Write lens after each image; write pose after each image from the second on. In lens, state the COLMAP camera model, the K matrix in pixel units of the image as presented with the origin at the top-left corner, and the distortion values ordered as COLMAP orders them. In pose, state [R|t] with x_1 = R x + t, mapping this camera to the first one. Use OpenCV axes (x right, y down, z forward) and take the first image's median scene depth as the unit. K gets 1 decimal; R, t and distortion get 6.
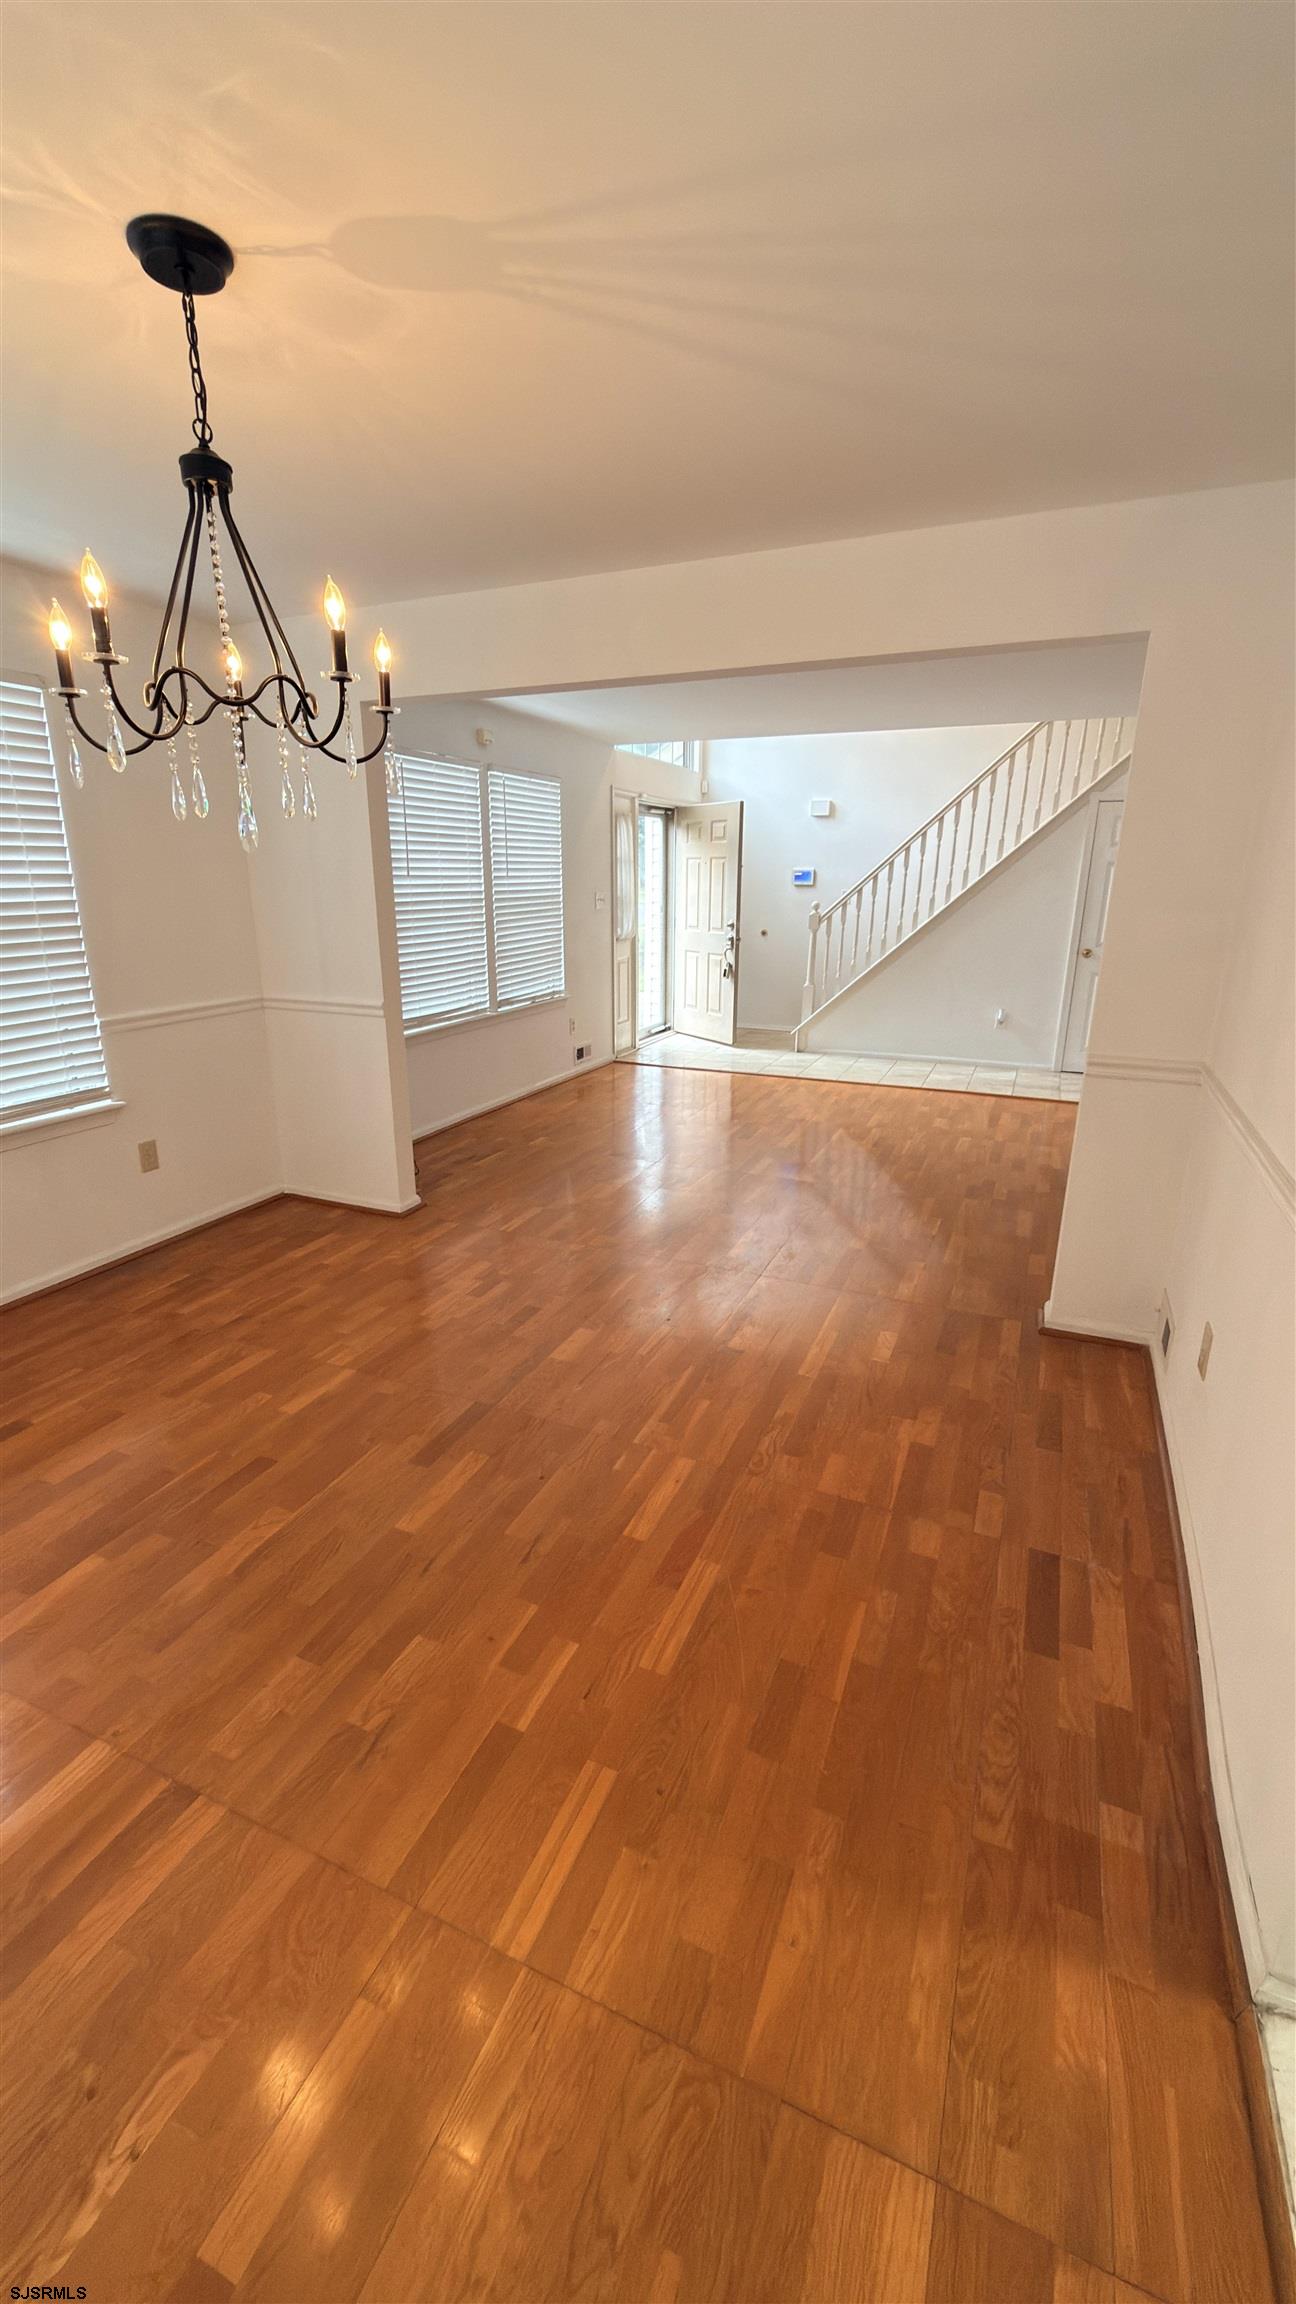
lens RADIAL K [[919.1, 0, 645.3], [0, 919.1, 1157.9], [0, 0, 1]] dist [-0.002441, -0.000087]
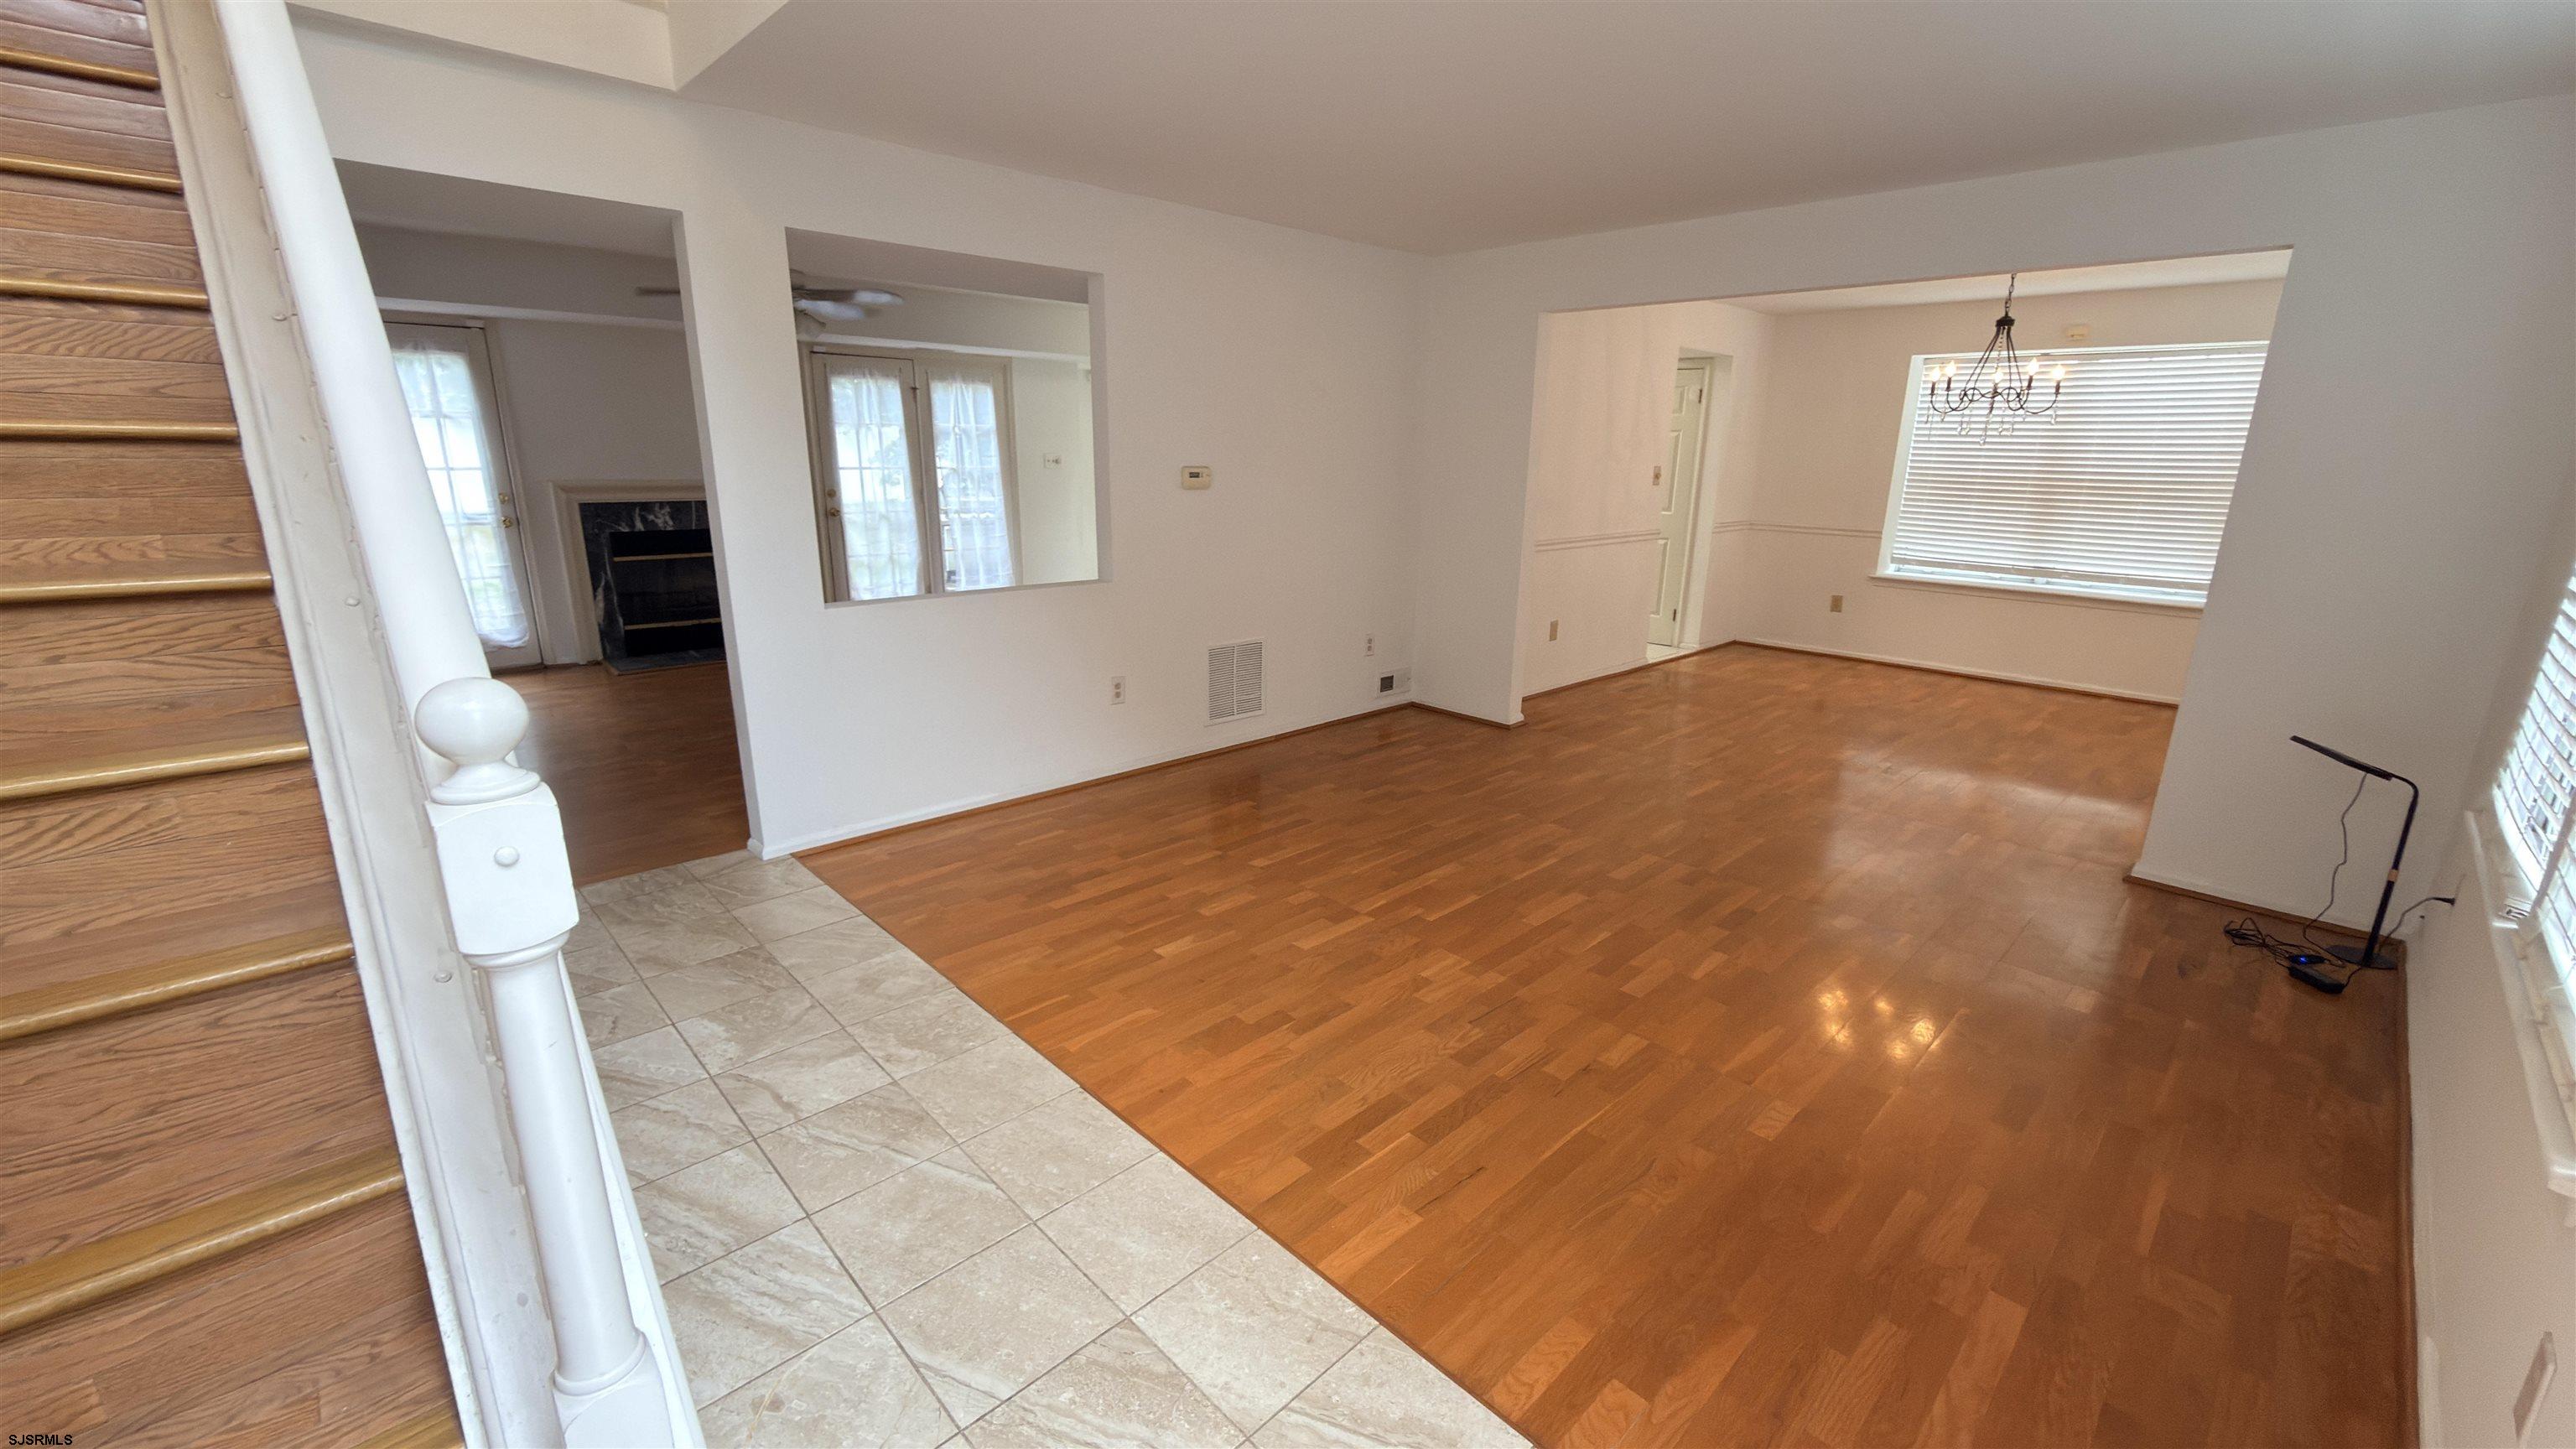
lens RADIAL K [[1027.6, 0, 1292.2], [0, 1027.6, 718.5], [0, 0, 1]] dist [-0.002441, -0.000087]
pose [[-0.924782, -0.115150, 0.362654, 0.086306], [0.093953, 0.854489, 0.510903, -0.434152], [-0.368715, 0.506547, -0.779397, 1.419651]]
